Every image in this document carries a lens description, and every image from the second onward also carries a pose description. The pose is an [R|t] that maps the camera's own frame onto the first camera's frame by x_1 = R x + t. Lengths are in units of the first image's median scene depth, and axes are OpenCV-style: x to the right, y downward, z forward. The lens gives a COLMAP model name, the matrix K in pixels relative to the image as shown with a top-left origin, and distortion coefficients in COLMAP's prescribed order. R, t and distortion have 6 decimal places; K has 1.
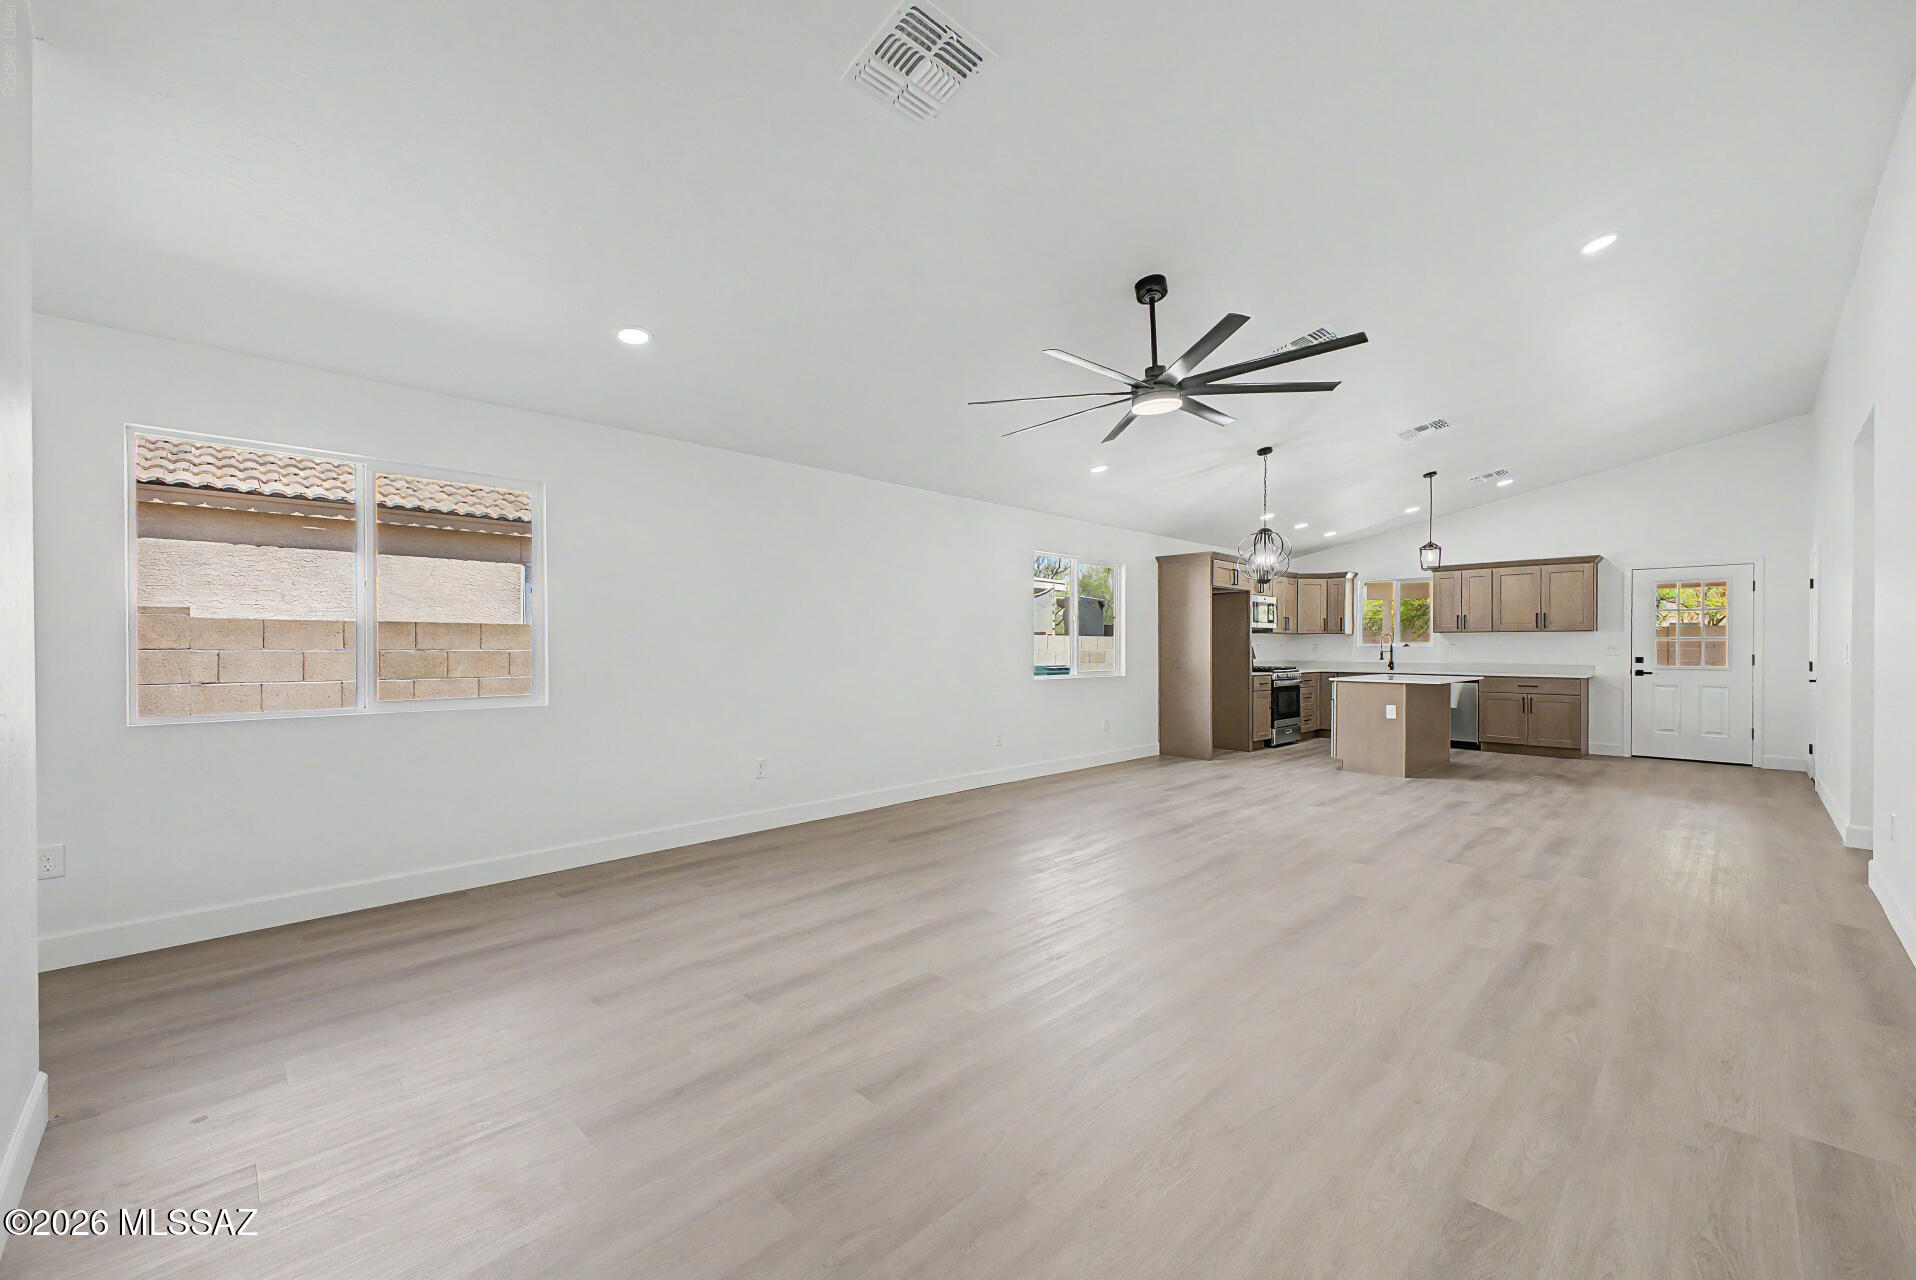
lens RADIAL K [[764.2, 0, 956.5], [0, 764.2, 650.6], [0, 0, 1]] dist [0.000506, 0.000401]
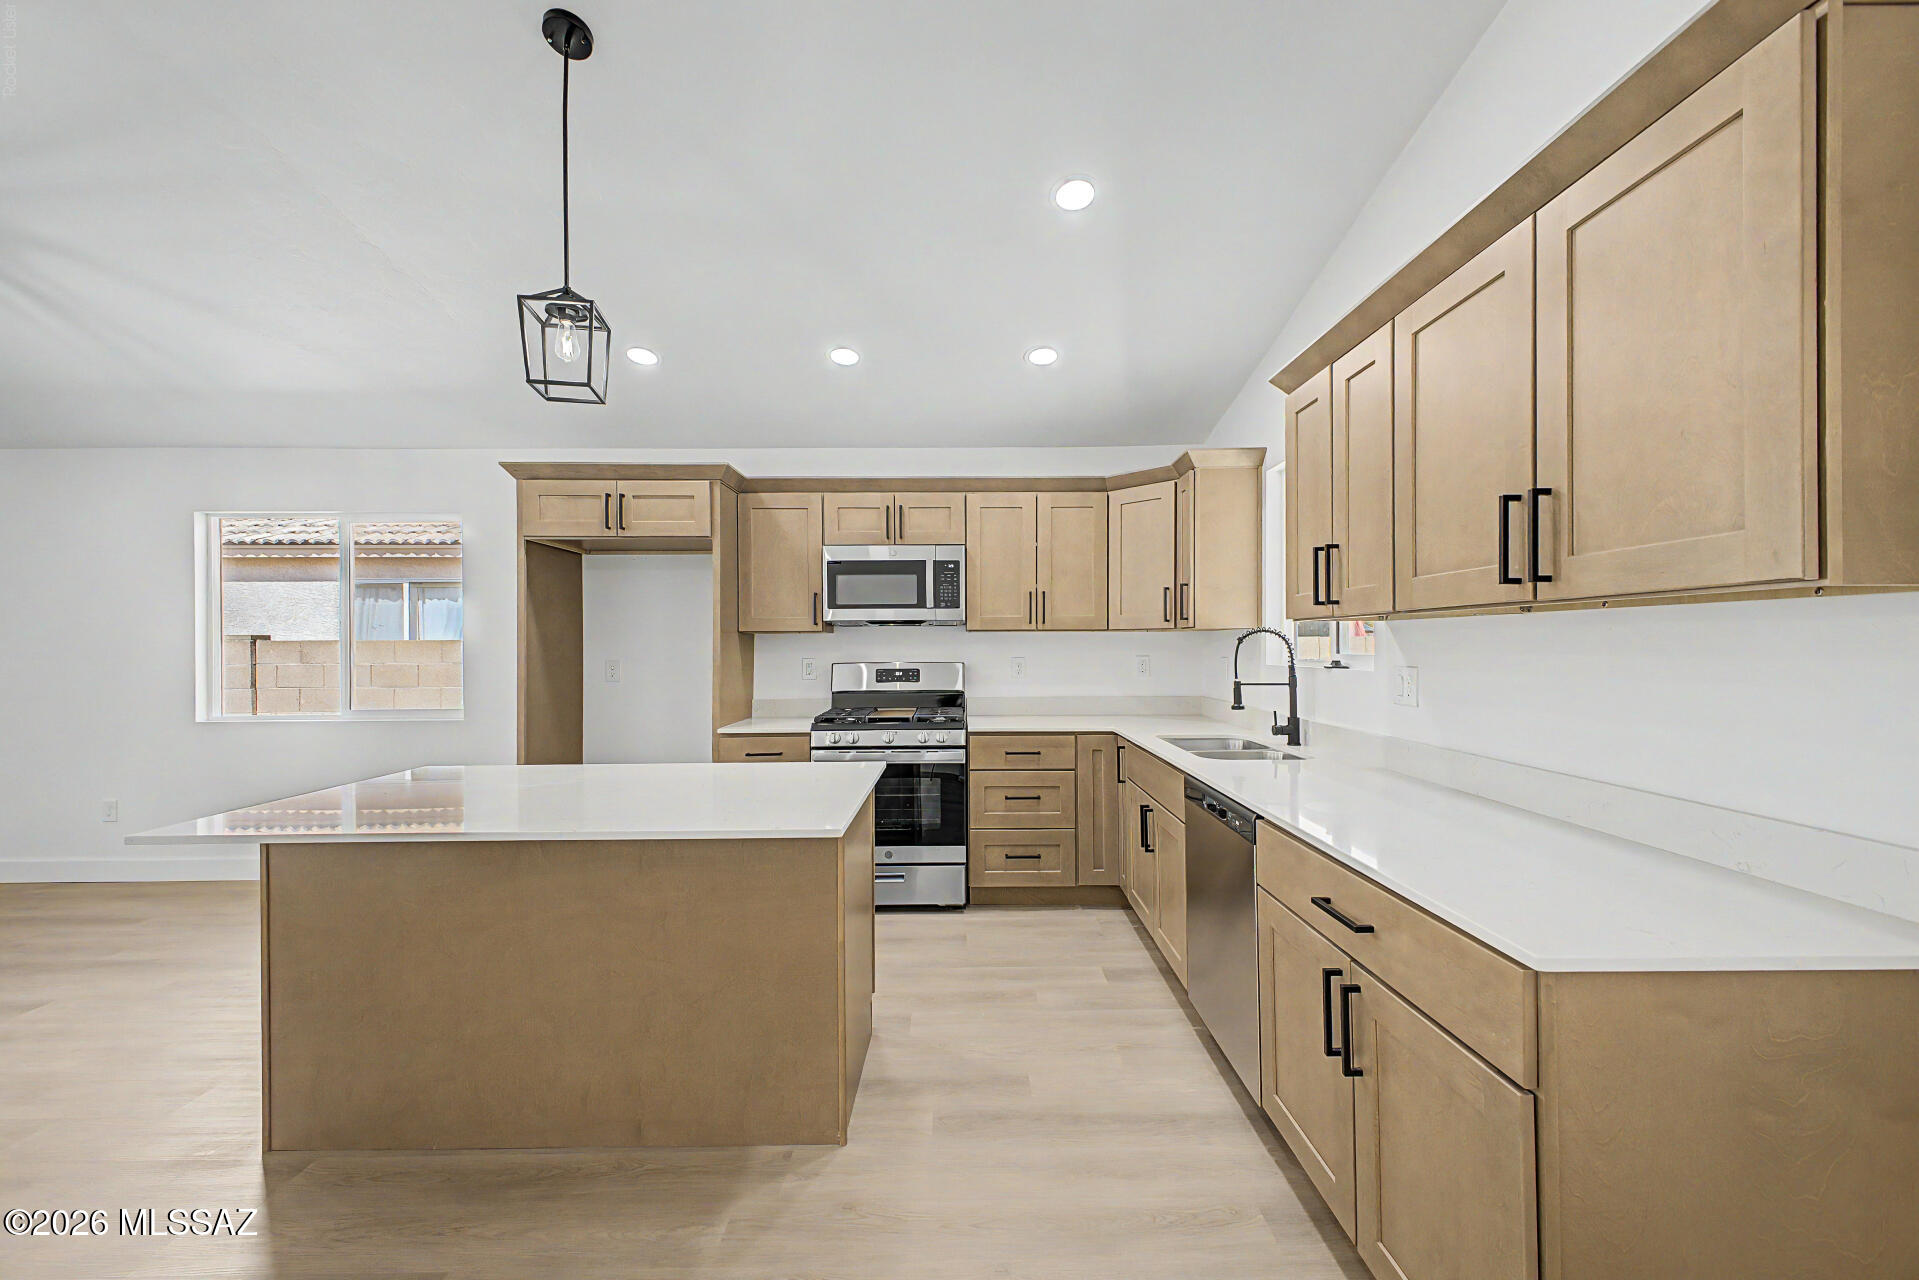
lens RADIAL K [[748.5, 0, 959.5], [0, 748.5, 640.0], [0, 0, 1]] dist [0.010155, -0.000365]
pose [[0.717895, -0.008972, -0.696093, 0.810985], [0.001776, 0.999937, -0.011056, -0.015415], [0.696149, 0.006701, 0.717866, 0.818888]]
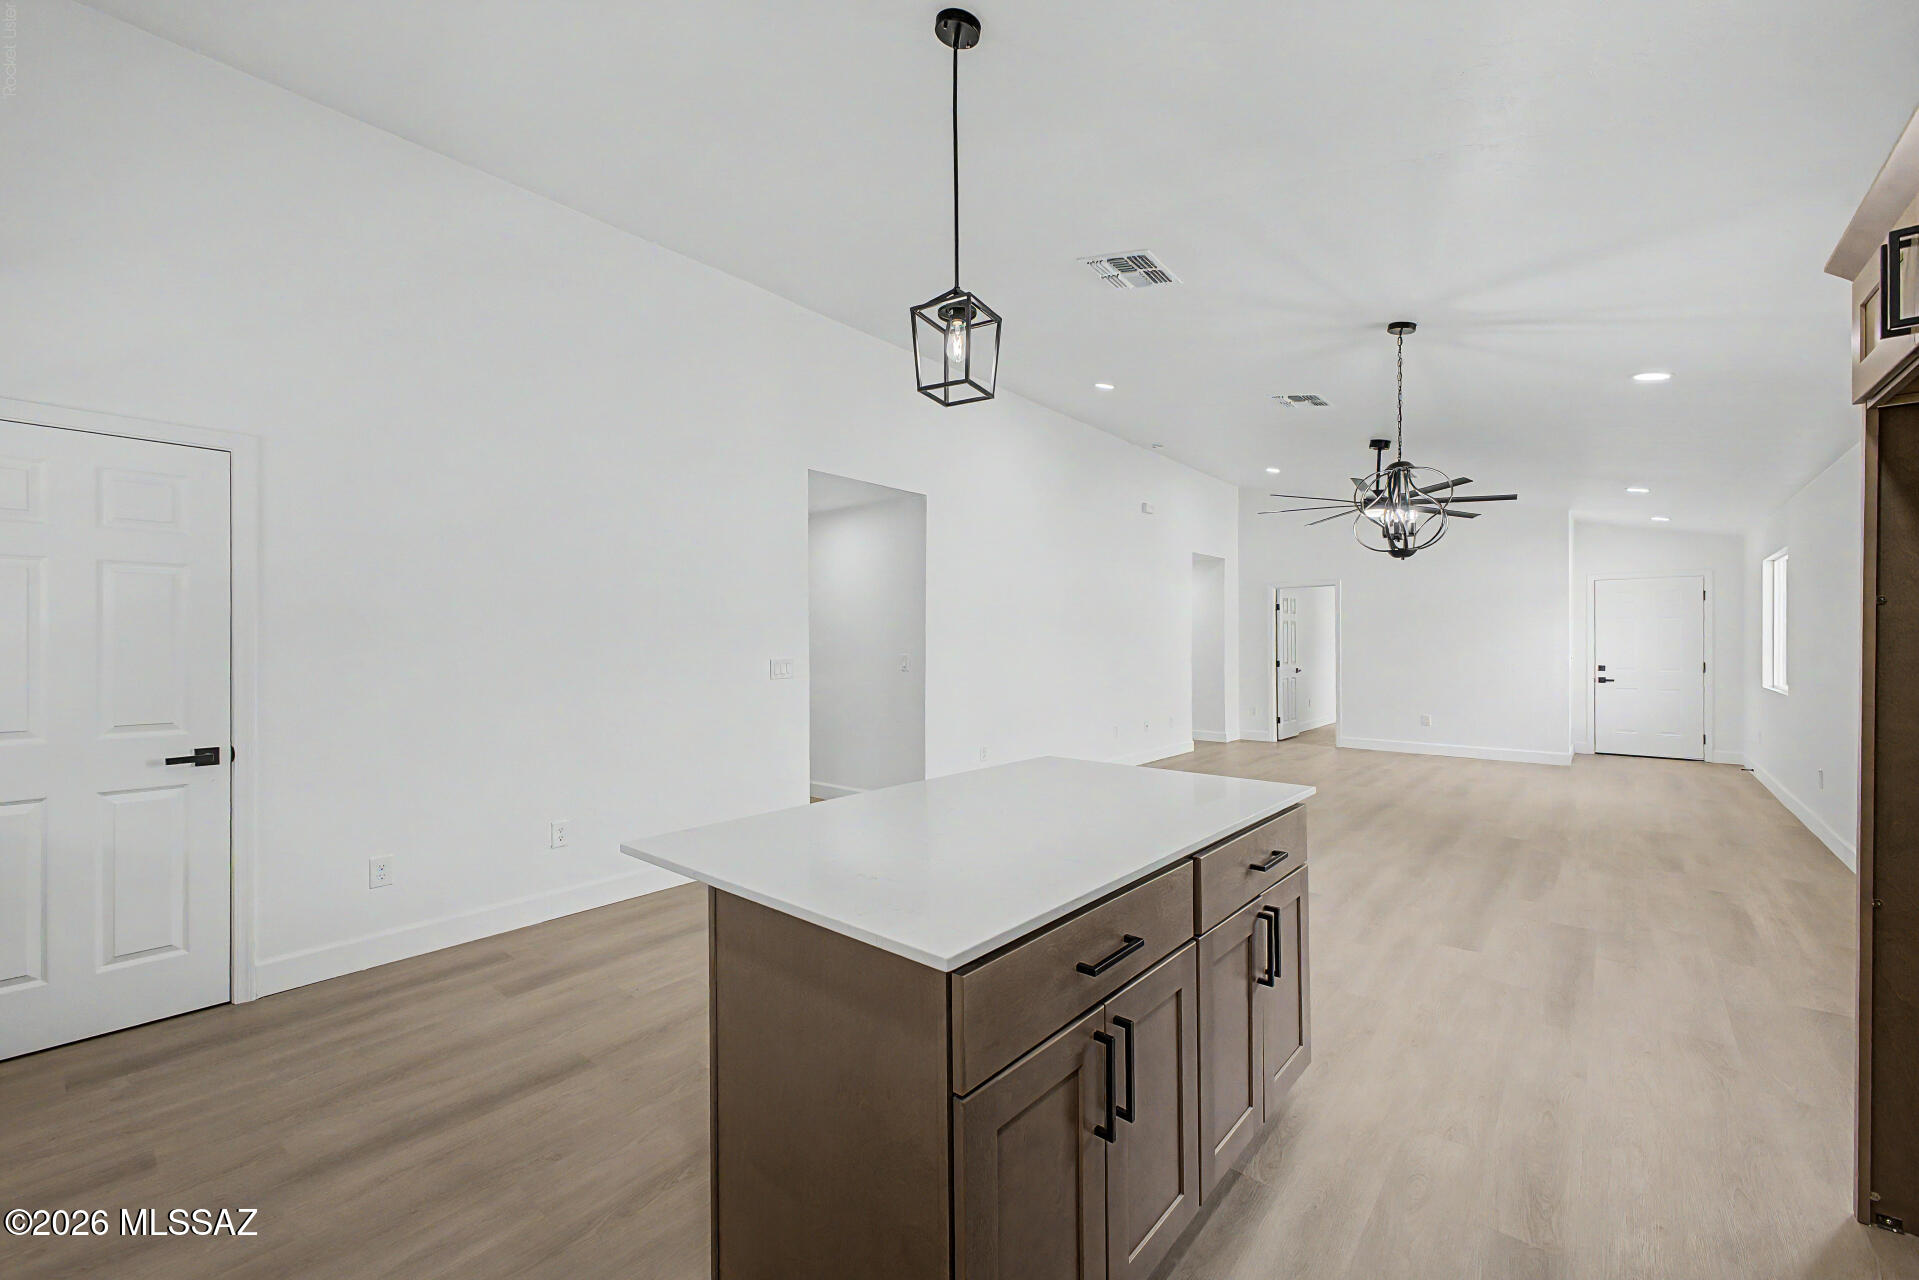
lens RADIAL K [[764.0, 0, 969.1], [0, 764.0, 636.3], [0, 0, 1]] dist [0.014014, -0.000502]
pose [[-0.995343, 0.002953, -0.096346, 0.577817], [0.003341, 0.999987, -0.003864, -0.018544], [0.096334, -0.004168, -0.995340, 1.142893]]
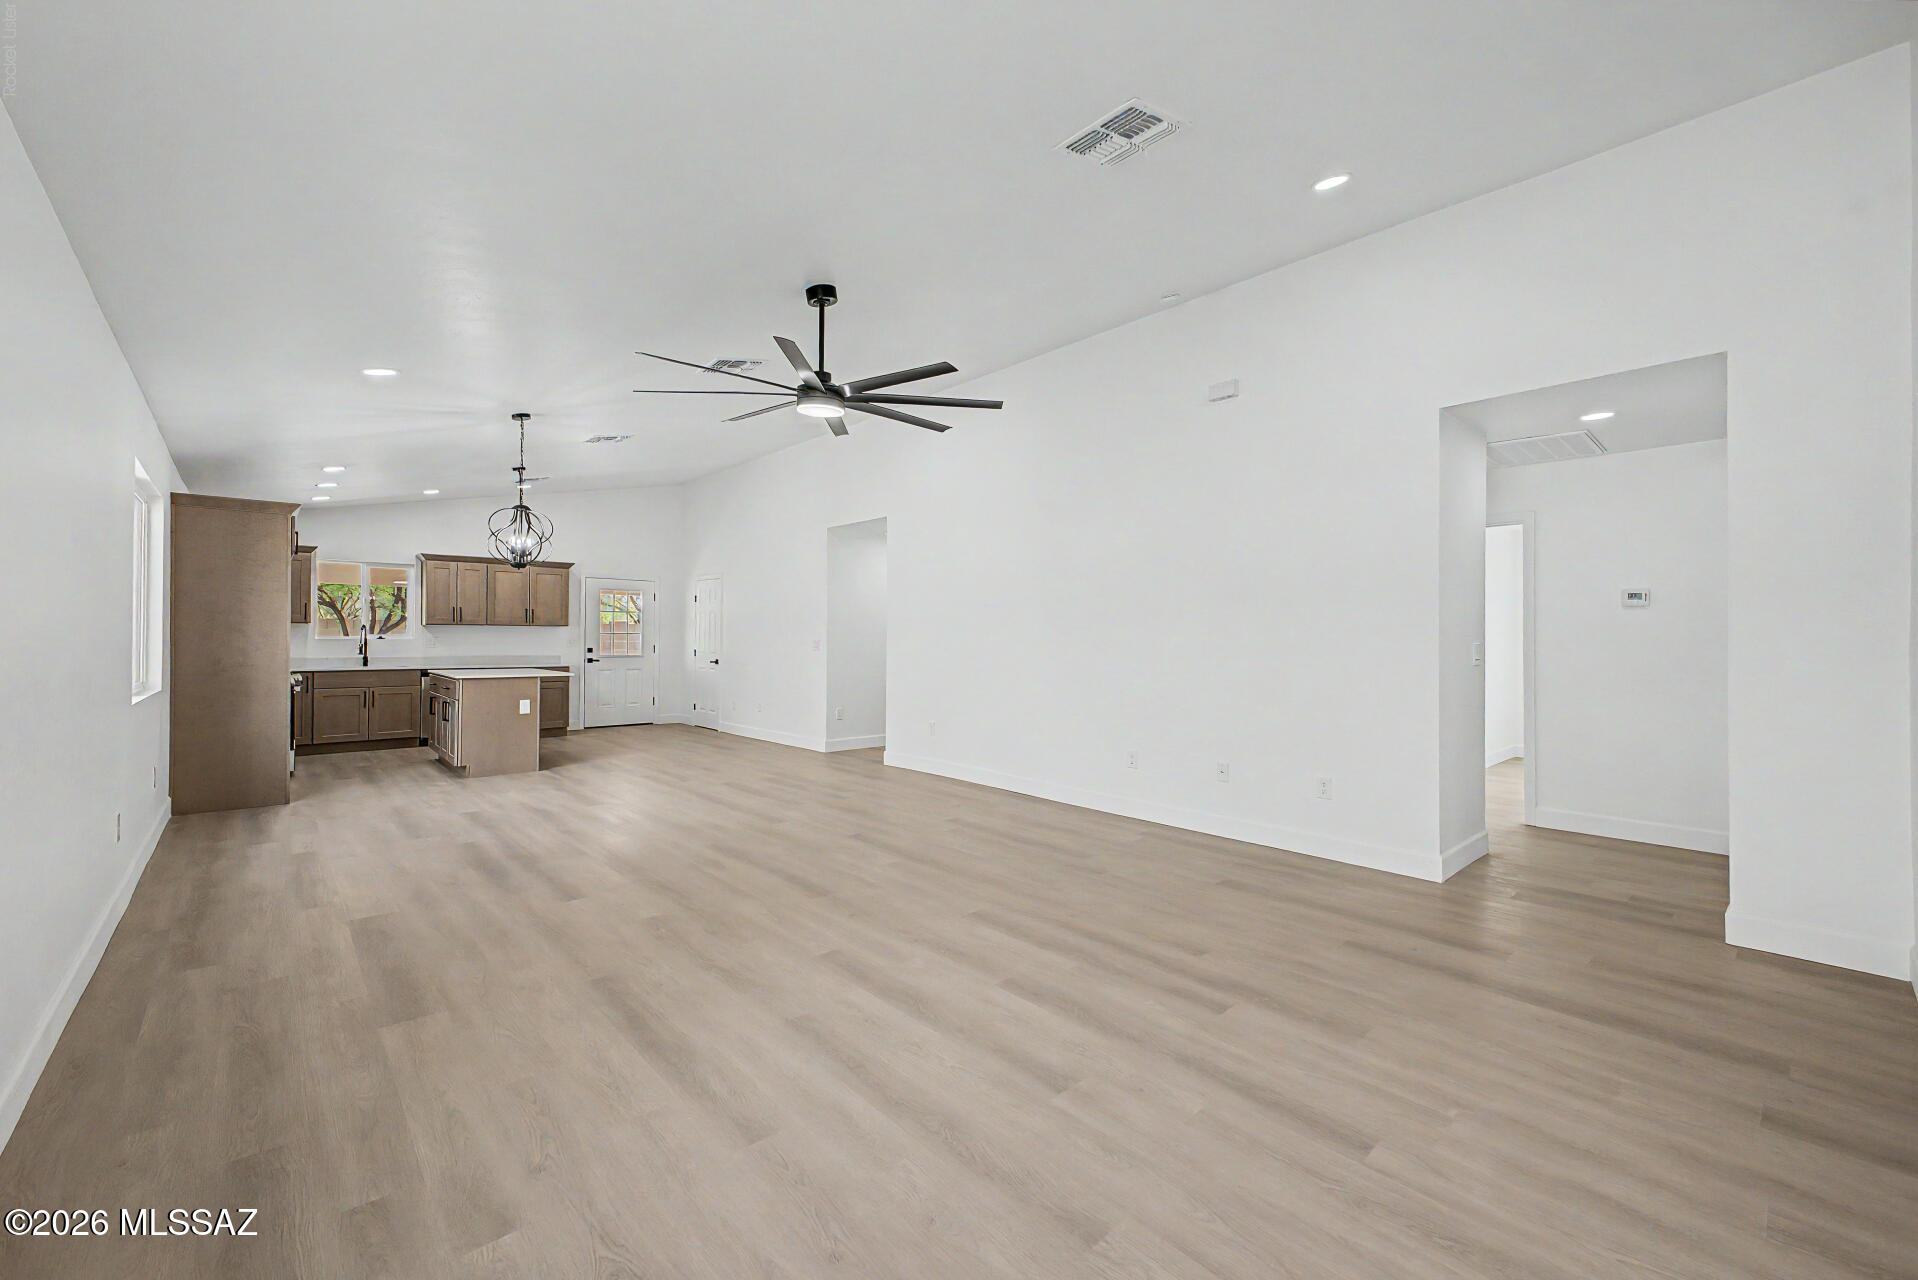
lens RADIAL K [[761.6, 0, 976.2], [0, 761.6, 636.0], [0, 0, 1]] dist [-0.002191, -0.000364]
pose [[0.017947, 0.003904, 0.999831, -0.337451], [0.001744, 0.999991, -0.003936, -0.004908], [-0.999837, 0.001815, 0.017940, 0.341903]]
